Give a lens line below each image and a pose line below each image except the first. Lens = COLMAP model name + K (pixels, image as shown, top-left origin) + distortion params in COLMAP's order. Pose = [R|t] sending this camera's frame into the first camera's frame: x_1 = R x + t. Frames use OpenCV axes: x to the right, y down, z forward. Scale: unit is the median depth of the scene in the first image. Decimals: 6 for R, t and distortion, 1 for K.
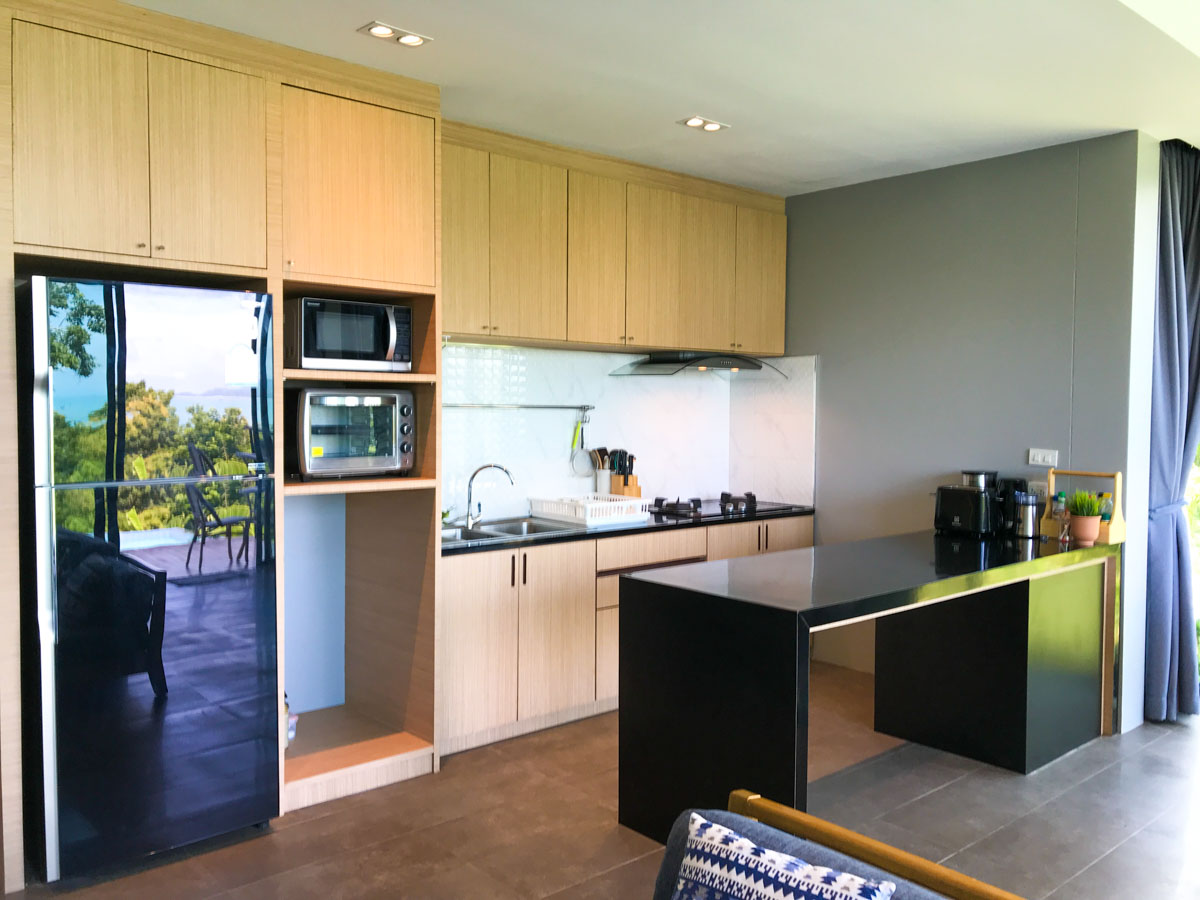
lens RADIAL K [[985.0, 0, 588.8], [0, 985.0, 447.8], [0, 0, 1]] dist [0.038865, -0.036527]
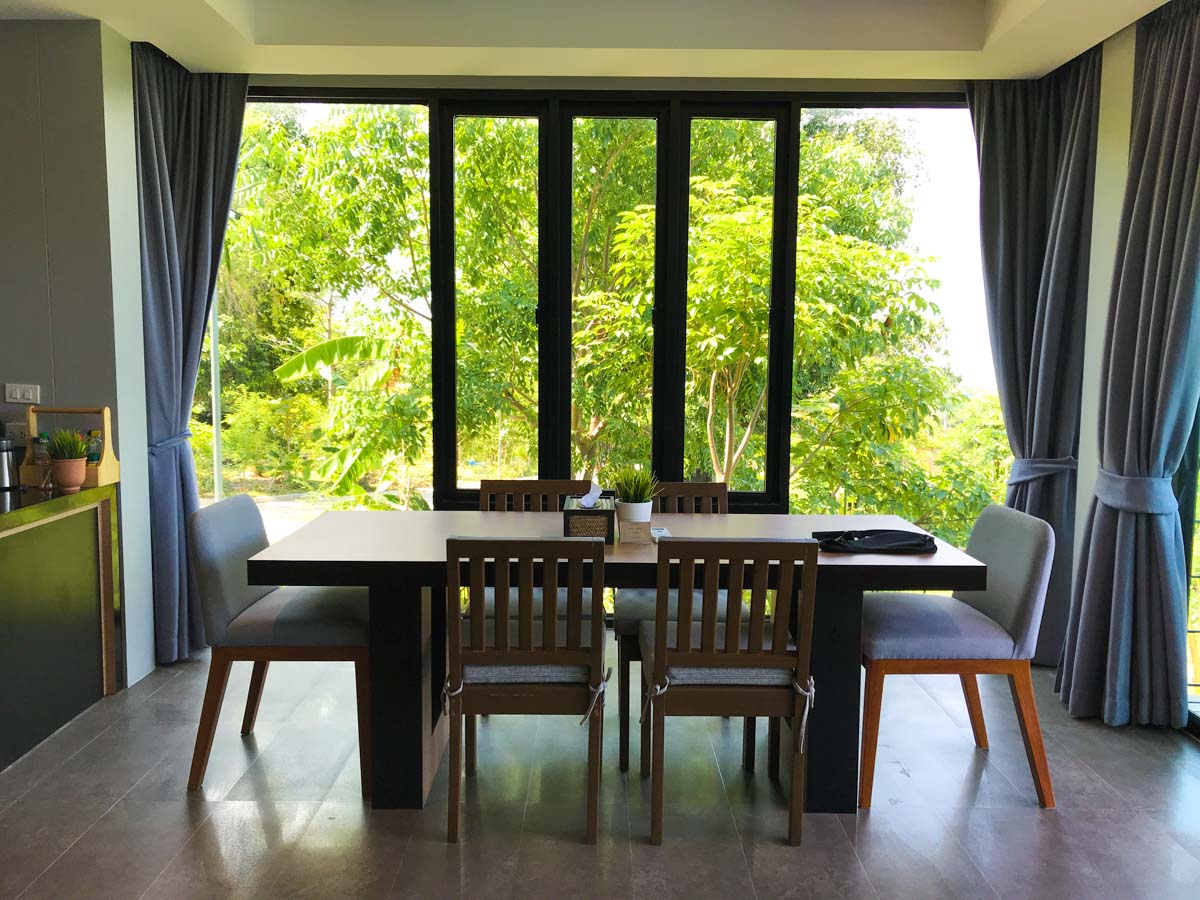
lens RADIAL K [[985.0, 0, 611.3], [0, 985.0, 450.9], [0, 0, 1]] dist [0.038865, -0.036527]
pose [[0.645953, -0.079122, 0.759266, 0.140743], [0.024861, 0.996267, 0.082669, 0.001153], [-0.762972, -0.034524, 0.645509, 0.063632]]
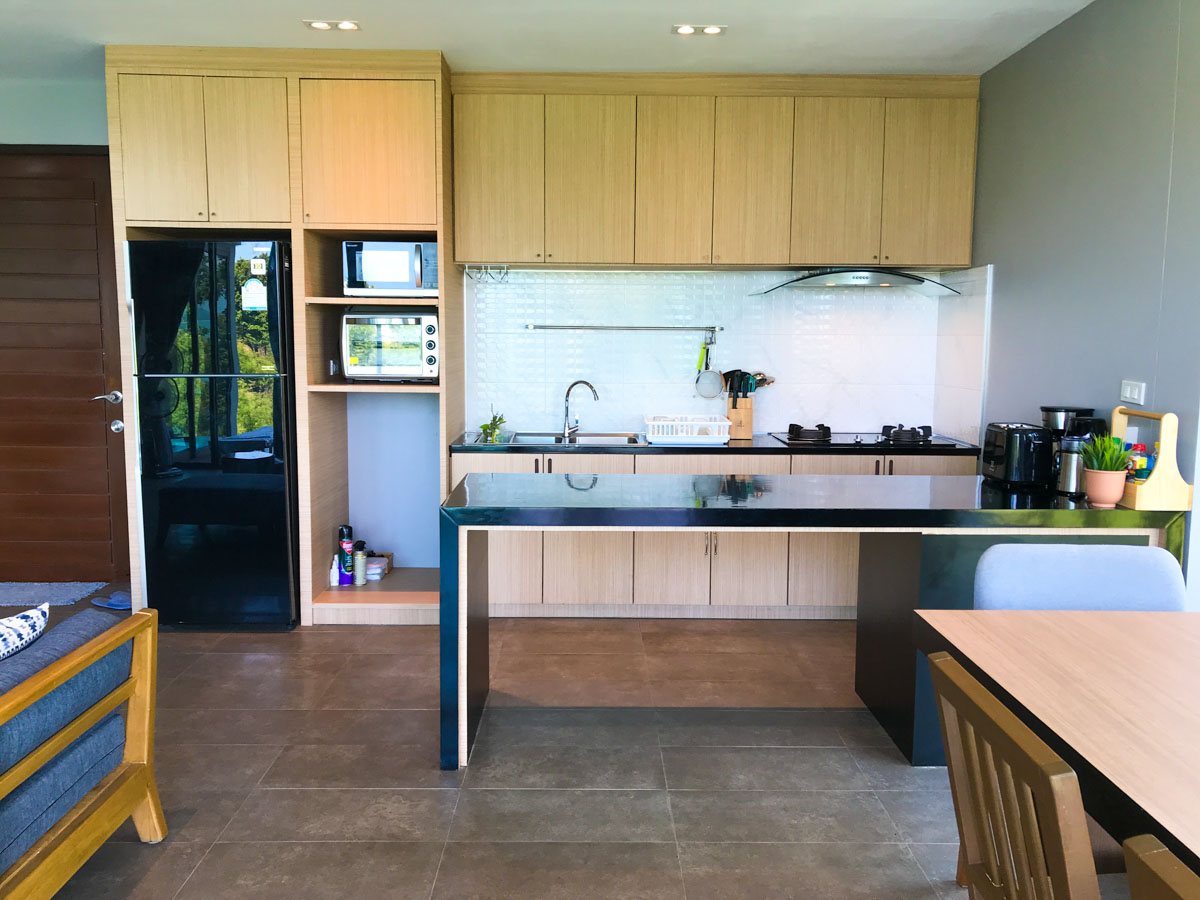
lens RADIAL K [[985.0, 0, 602.3], [0, 985.0, 443.4], [0, 0, 1]] dist [0.038865, -0.036527]
pose [[0.757522, 0.071904, -0.648837, 0.683032], [-0.029376, 0.996663, 0.076154, 0.003382], [0.652148, -0.038628, 0.757107, 0.187849]]
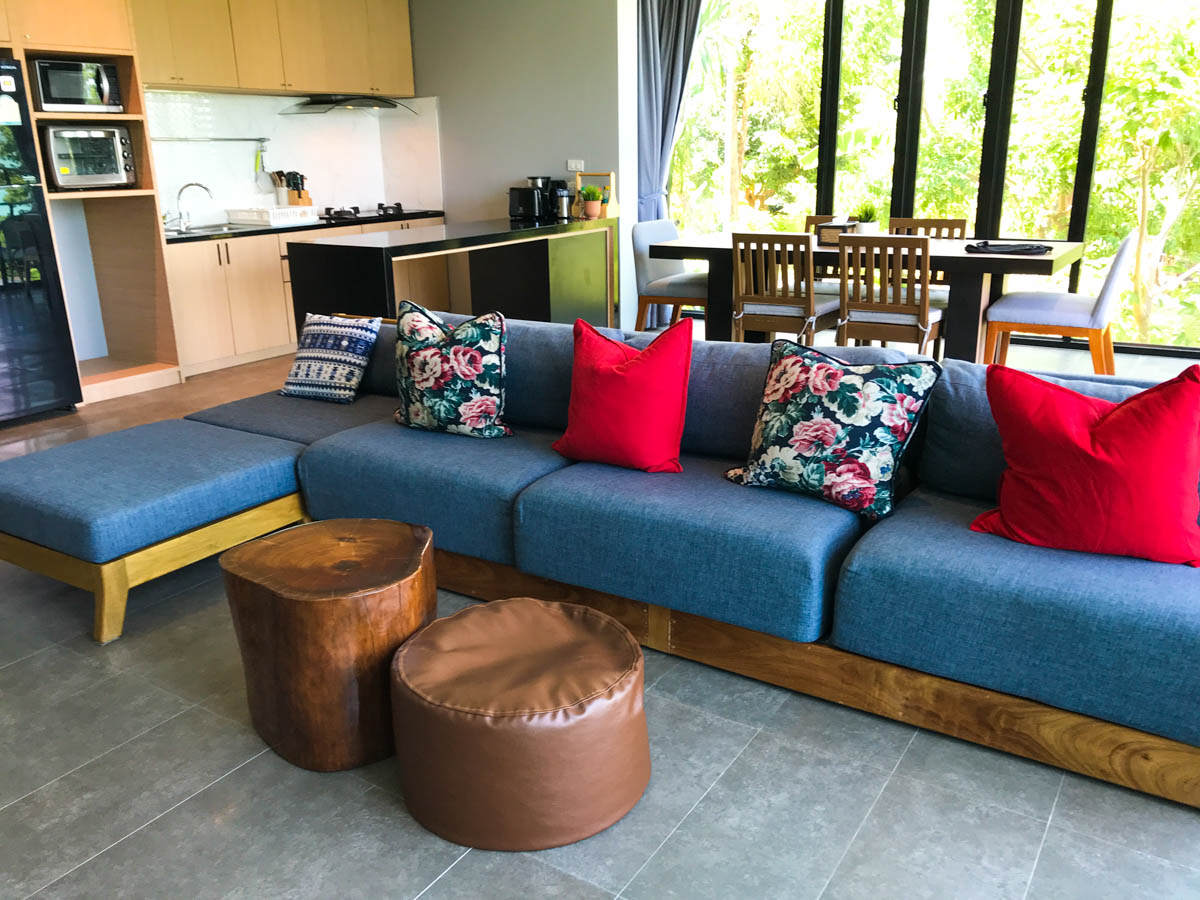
lens RADIAL K [[985.0, 0, 598.2], [0, 985.0, 442.7], [0, 0, 1]] dist [0.038865, -0.036527]
pose [[0.960657, -0.105278, 0.257012, 0.054953], [0.039338, 0.967622, 0.249321, 0.048196], [-0.274939, -0.229402, 0.933693, -0.580285]]
